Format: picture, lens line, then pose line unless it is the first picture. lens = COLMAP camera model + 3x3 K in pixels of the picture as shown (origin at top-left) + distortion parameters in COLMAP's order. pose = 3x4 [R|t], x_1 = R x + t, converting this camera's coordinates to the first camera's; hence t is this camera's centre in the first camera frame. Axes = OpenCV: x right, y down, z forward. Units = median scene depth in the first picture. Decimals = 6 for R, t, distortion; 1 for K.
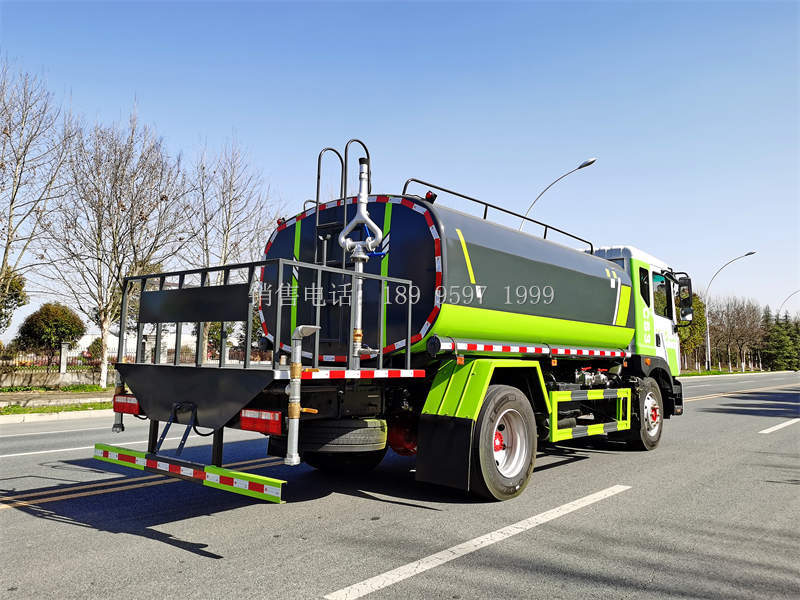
lens RADIAL K [[627.8, 0, 400.0], [0, 627.8, 300.0], [0, 0, 1]] dist [0.067035, -0.034086]
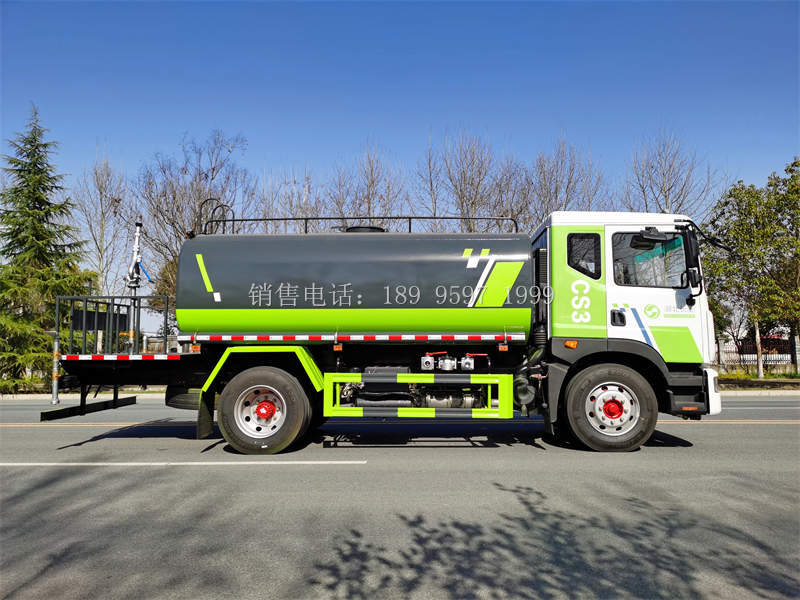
lens RADIAL K [[627.8, 0, 400.0], [0, 627.8, 300.0], [0, 0, 1]] dist [0.067035, -0.034086]
pose [[0.601770, -0.073417, -0.795288, 1.357095], [0.085585, 0.995960, -0.027182, 0.060393], [0.794071, -0.051708, 0.605622, 0.459937]]
